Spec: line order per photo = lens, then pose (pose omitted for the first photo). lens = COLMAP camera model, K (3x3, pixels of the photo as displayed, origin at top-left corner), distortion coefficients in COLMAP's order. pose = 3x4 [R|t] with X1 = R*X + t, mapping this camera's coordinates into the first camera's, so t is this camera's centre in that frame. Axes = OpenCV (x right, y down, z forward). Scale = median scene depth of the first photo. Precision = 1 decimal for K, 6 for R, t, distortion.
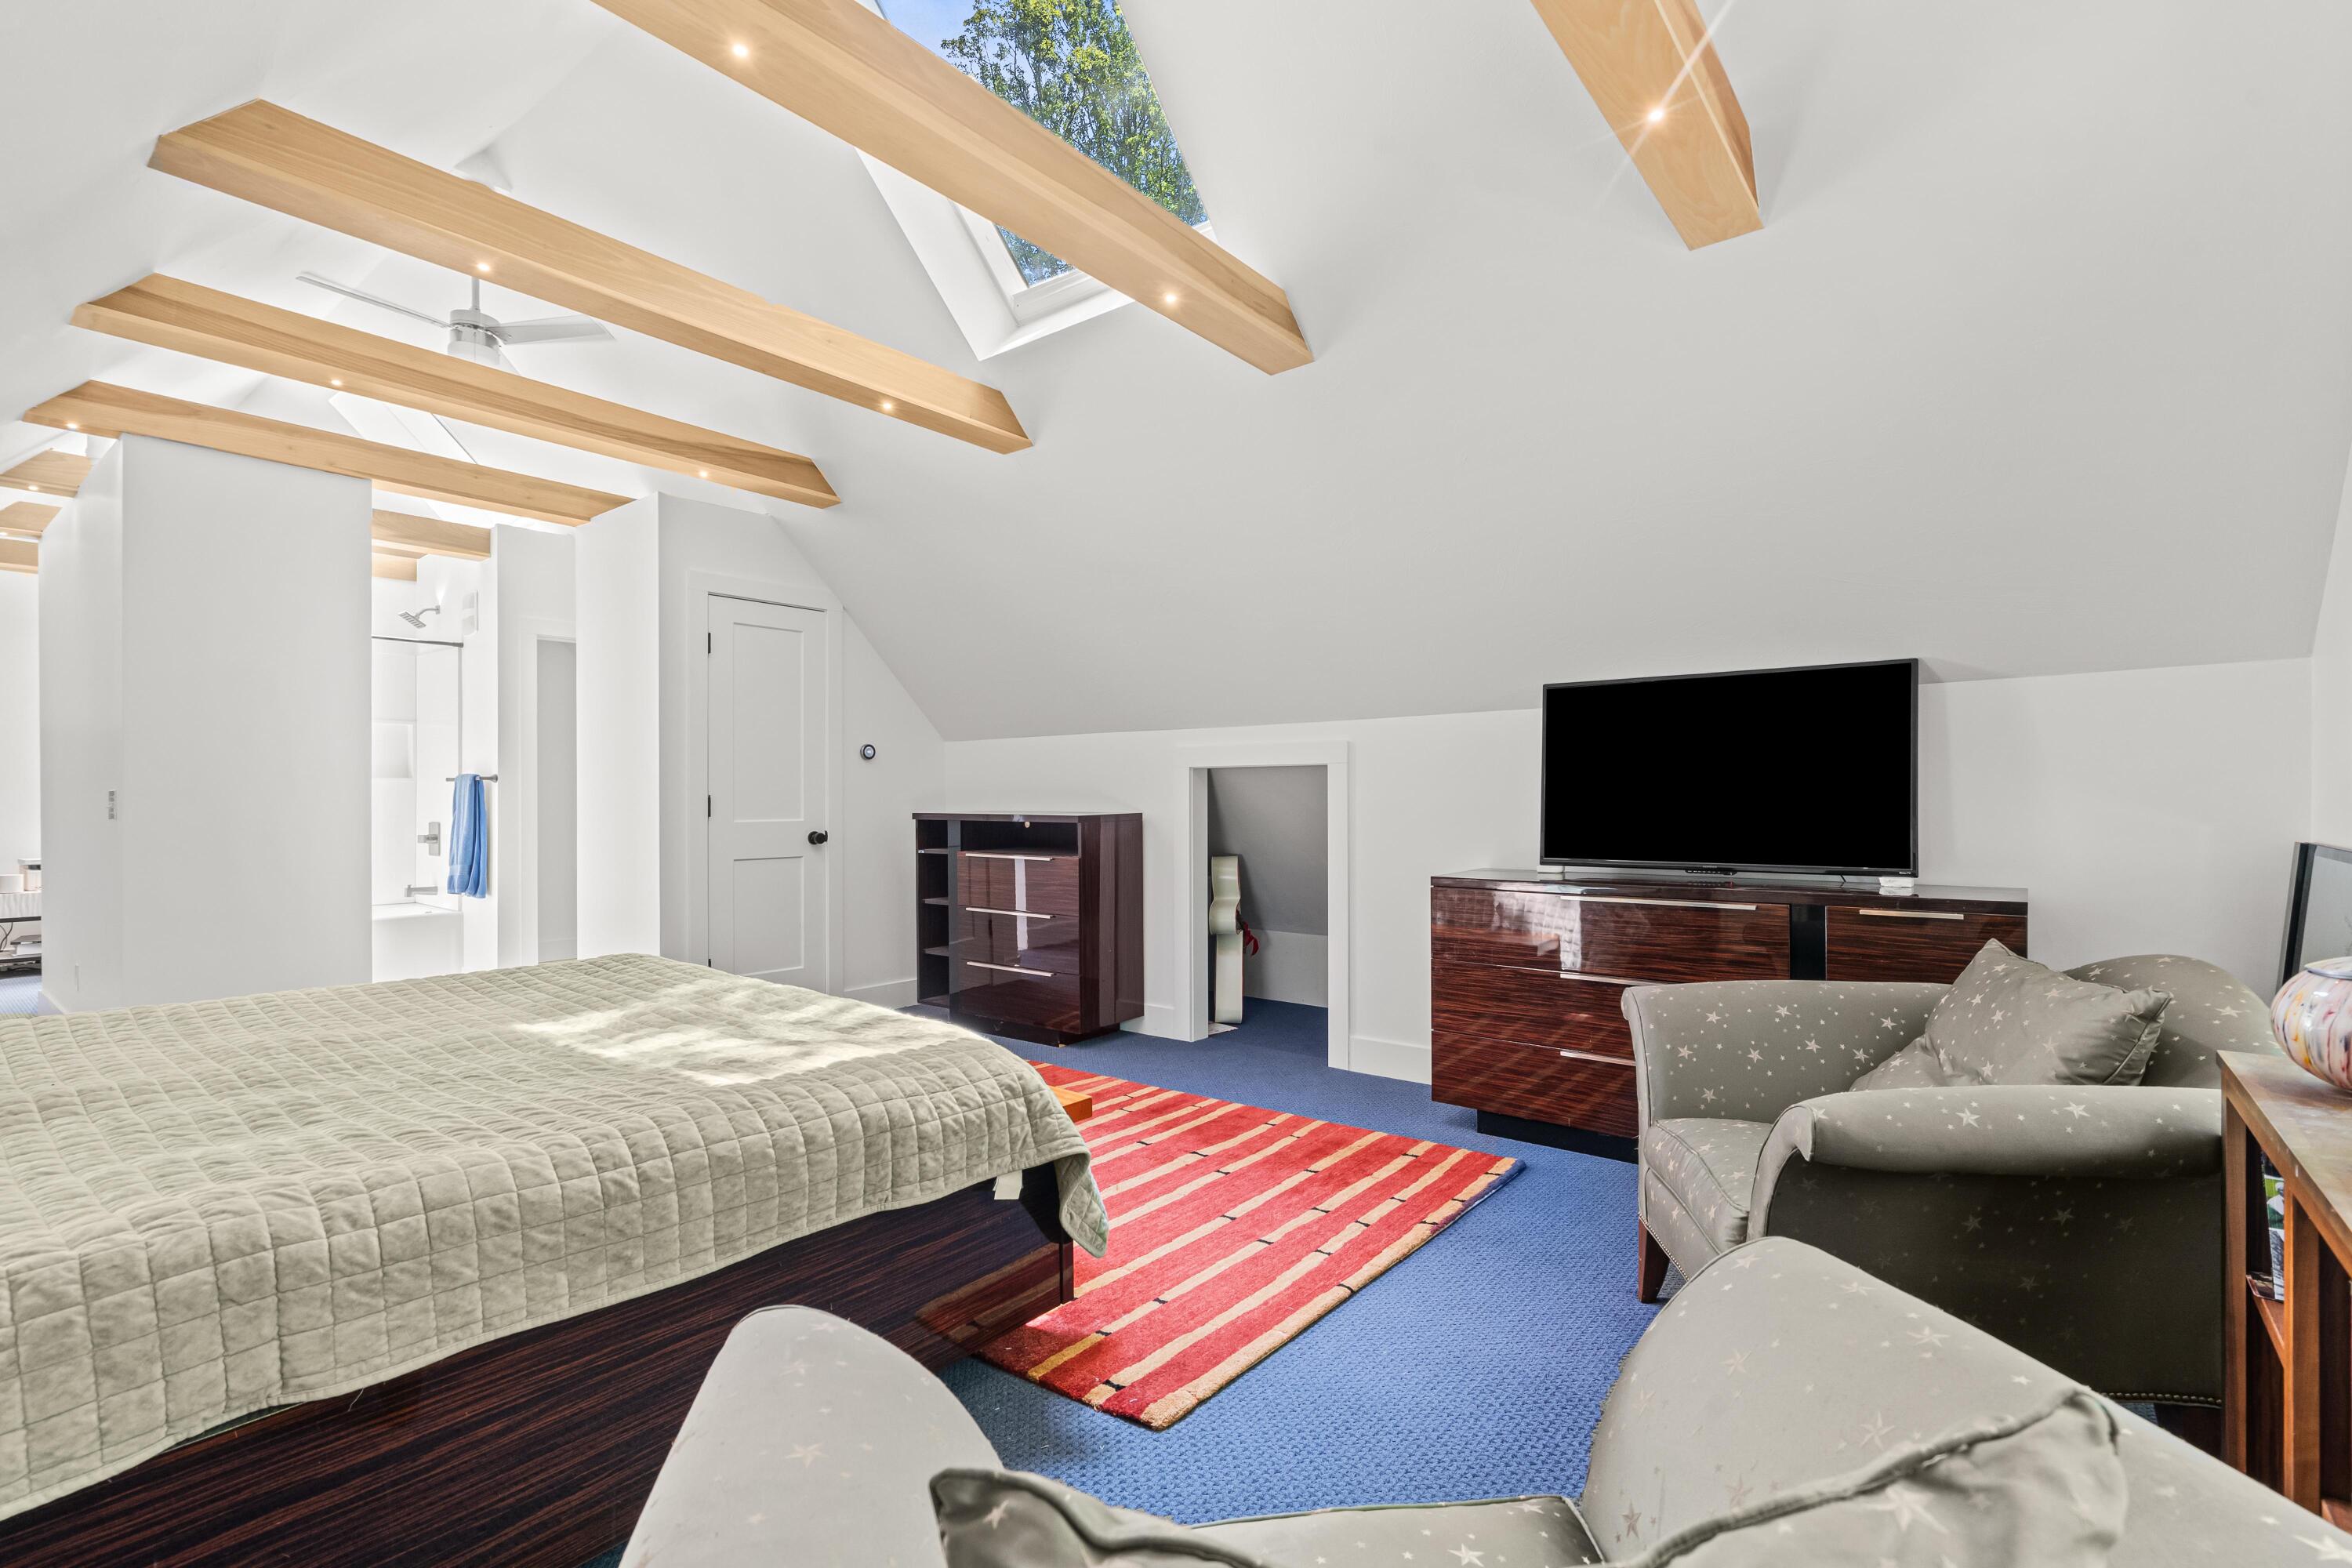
lens RADIAL K [[1067.1, 0, 1177.8], [0, 1067.1, 794.4], [0, 0, 1]] dist [-0.001241, -0.000042]
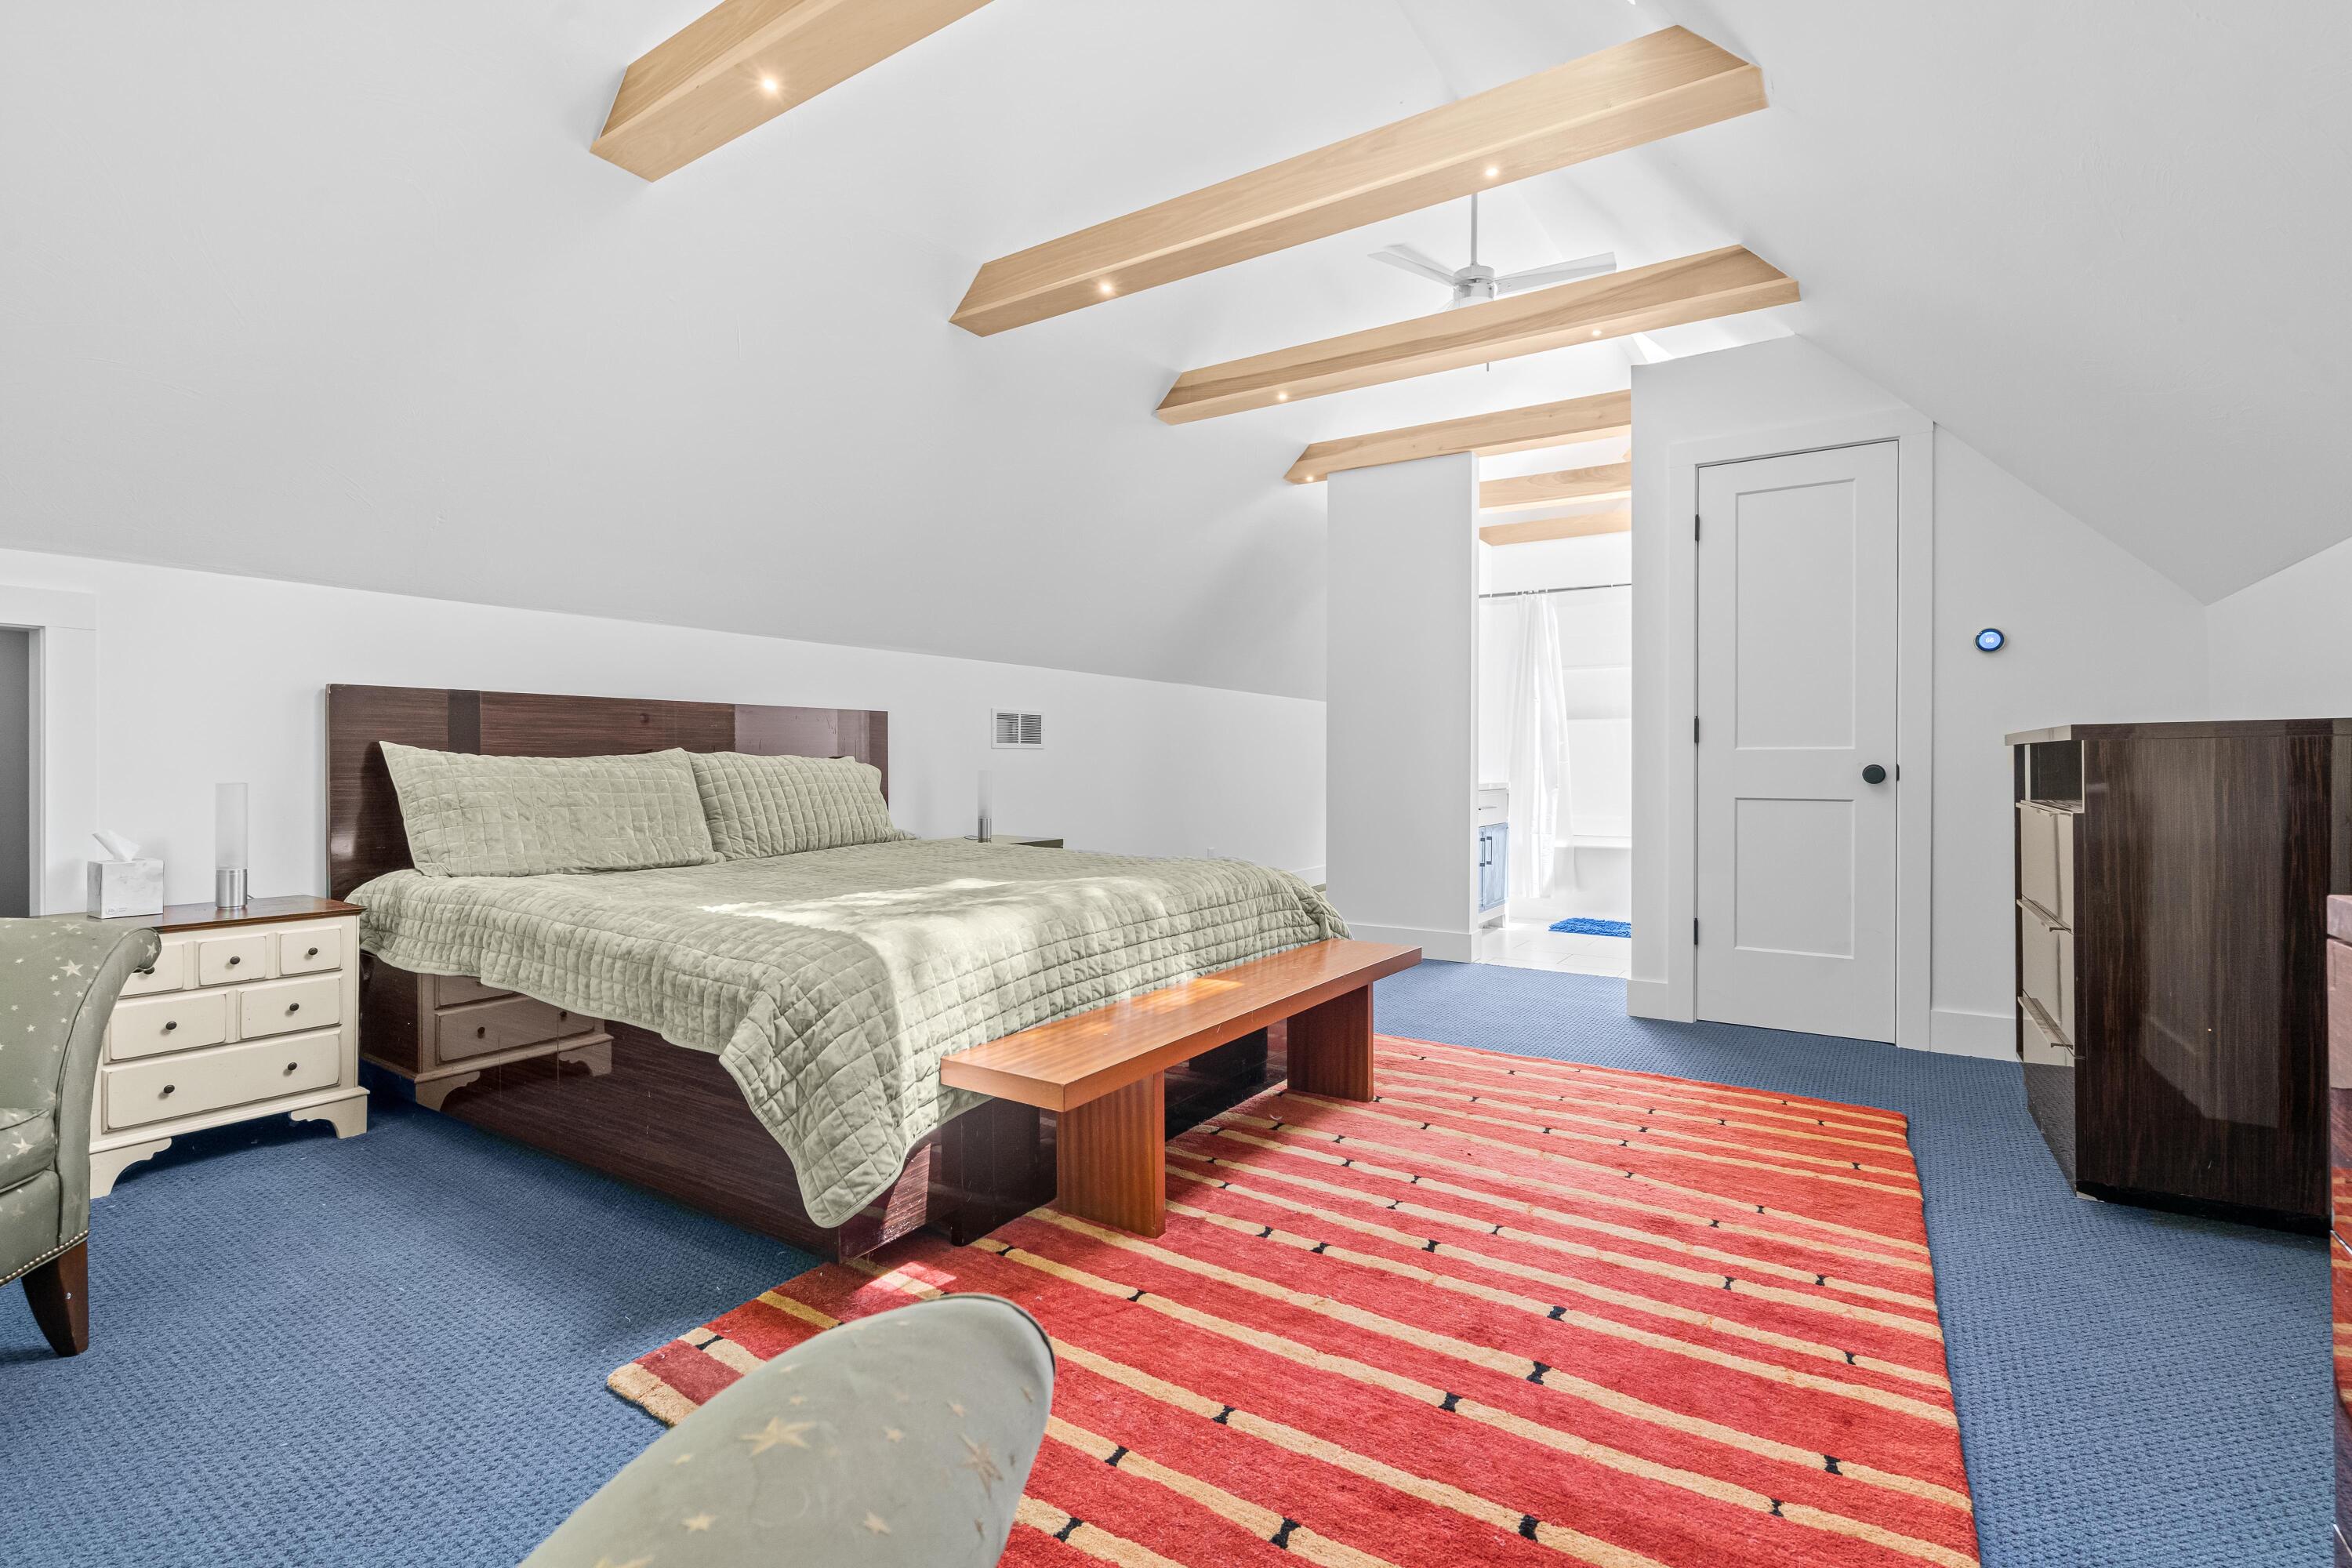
lens RADIAL K [[1075.6, 0, 1170.9], [0, 1075.6, 775.4], [0, 0, 1]] dist [-0.000840, 0.000621]
pose [[0.084003, 0.015693, -0.996342, 0.475699], [0.002854, 0.999868, 0.015989, 0.044089], [0.996461, -0.004186, 0.083947, 0.738652]]
